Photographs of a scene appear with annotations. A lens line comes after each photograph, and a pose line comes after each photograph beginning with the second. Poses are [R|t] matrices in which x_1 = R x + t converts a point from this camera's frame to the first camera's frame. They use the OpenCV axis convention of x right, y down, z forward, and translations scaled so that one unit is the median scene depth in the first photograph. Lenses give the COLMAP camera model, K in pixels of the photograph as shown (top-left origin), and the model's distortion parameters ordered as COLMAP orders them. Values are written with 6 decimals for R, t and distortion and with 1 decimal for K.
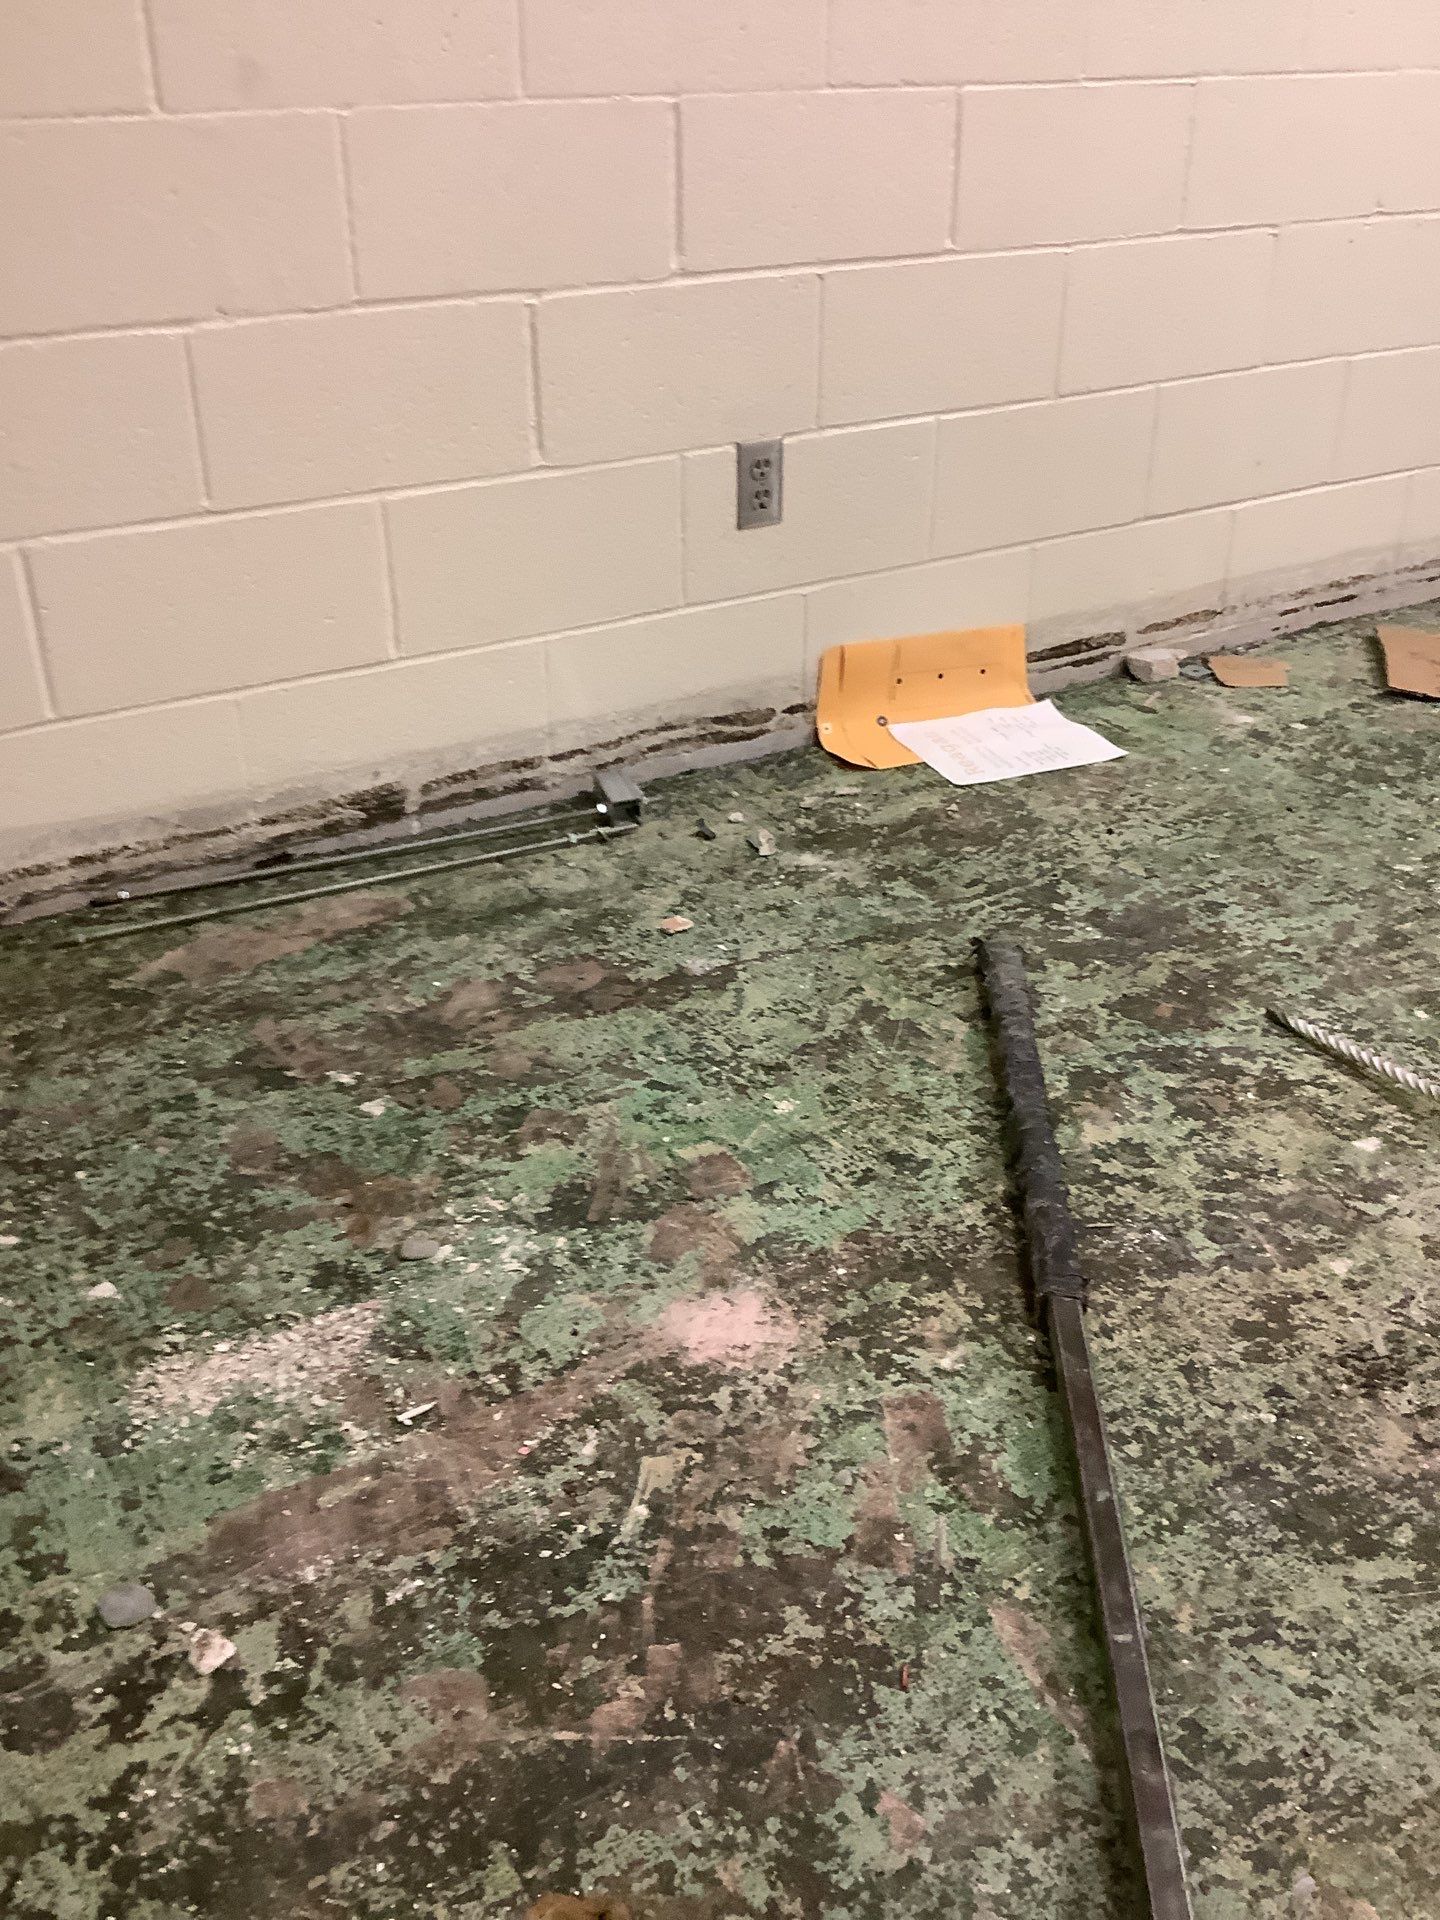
lens RADIAL K [[1756.9, 0, 716.9], [0, 1756.9, 921.0], [0, 0, 1]] dist [0.120520, -0.220220]
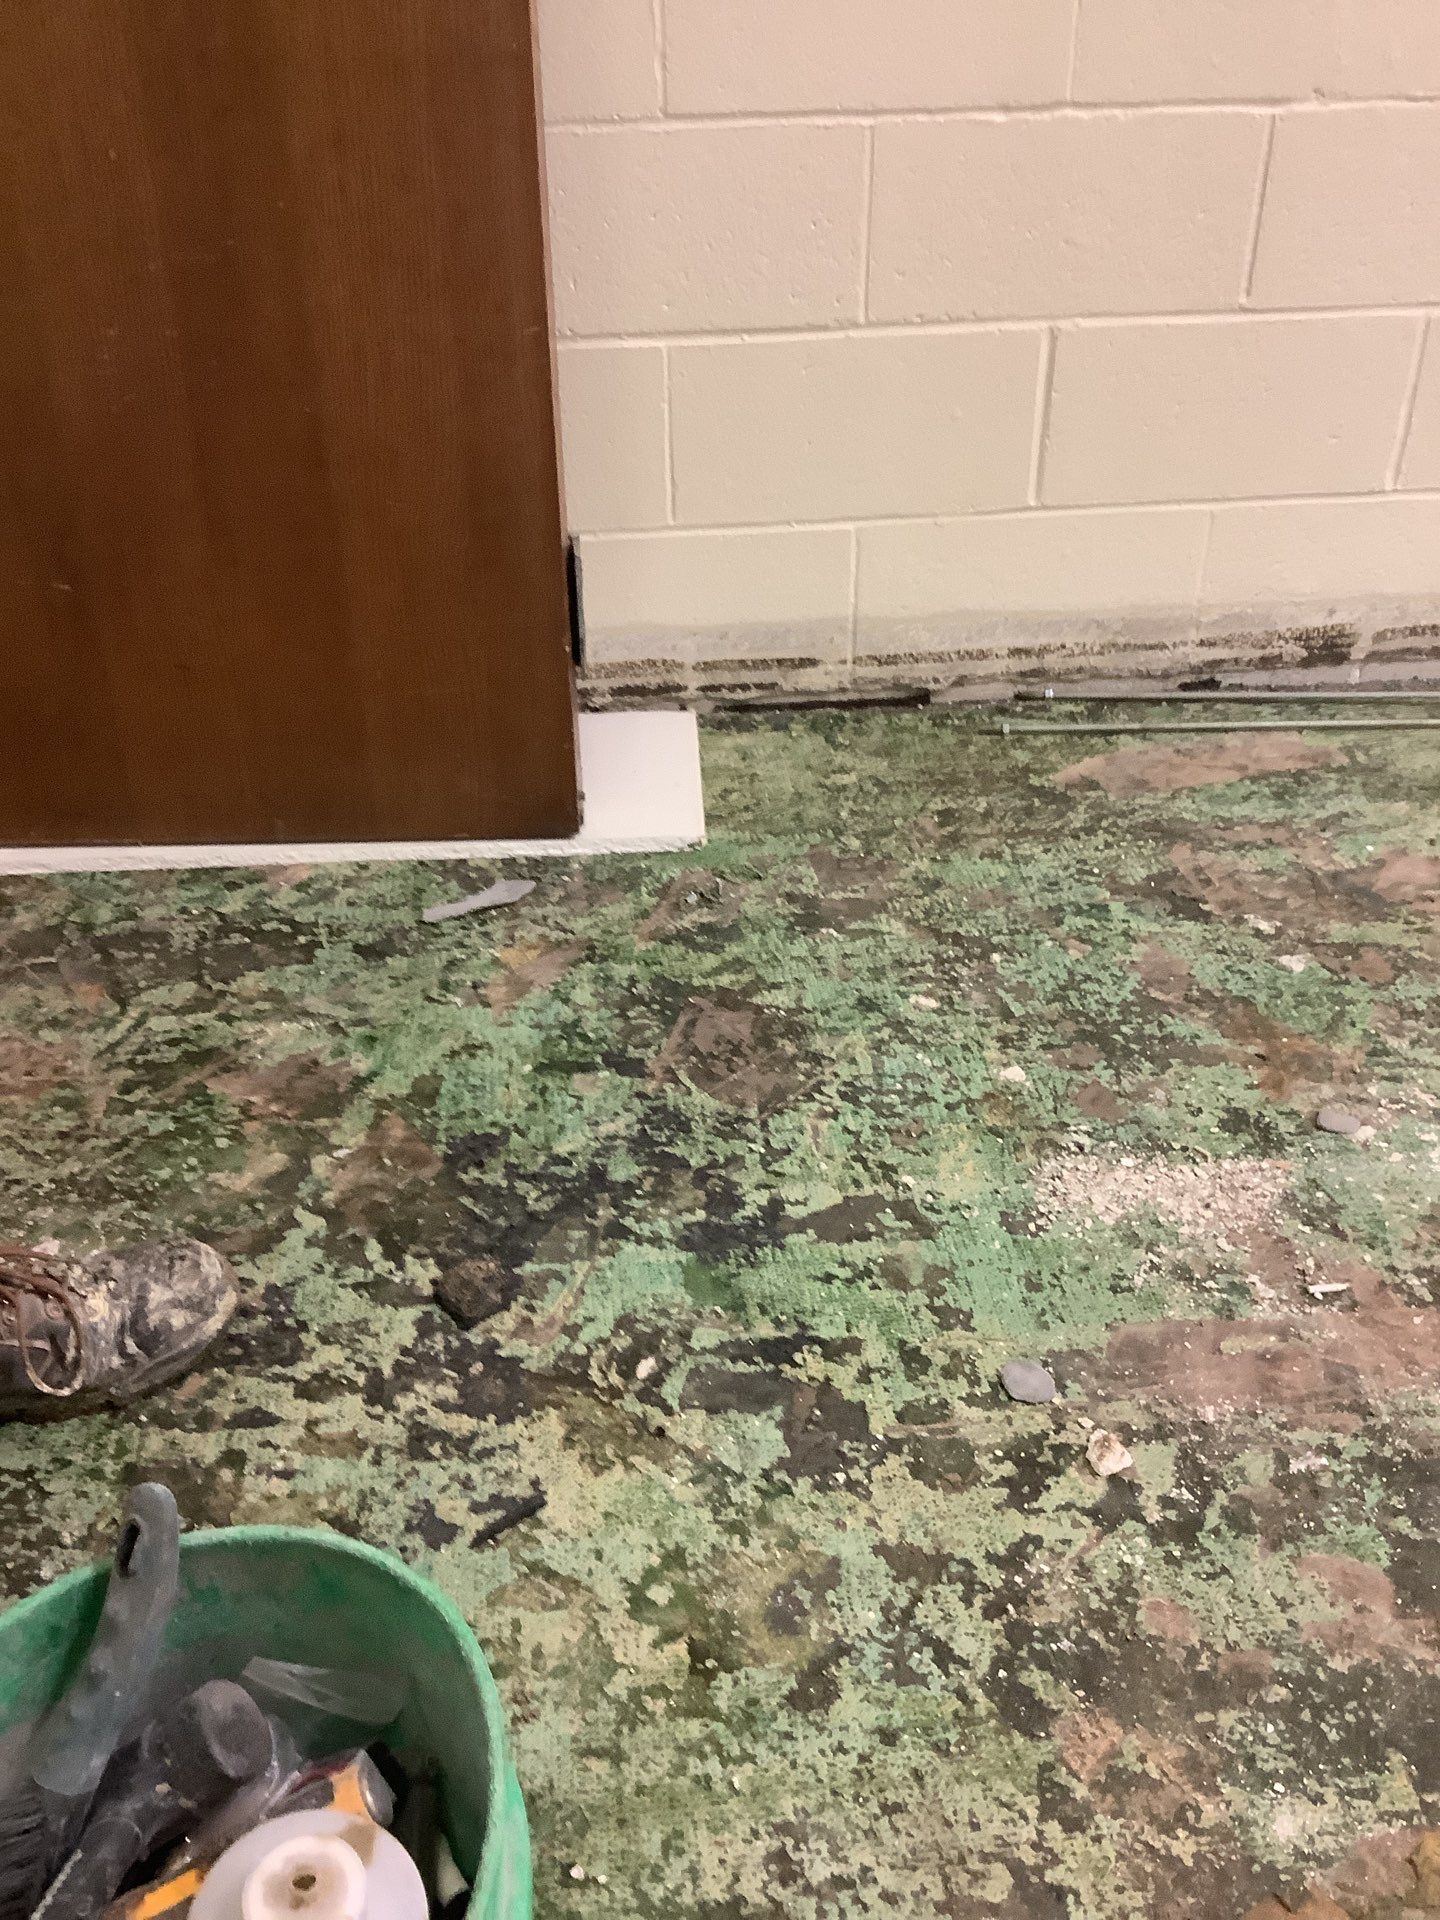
lens RADIAL K [[1756.9, 0, 716.9], [0, 1756.9, 921.0], [0, 0, 1]] dist [0.120520, -0.220220]
pose [[0.902482, 0.231953, -0.362938, -0.136741], [-0.196821, 0.971578, 0.131519, 0.019795], [0.383129, -0.047260, 0.922485, 0.000718]]
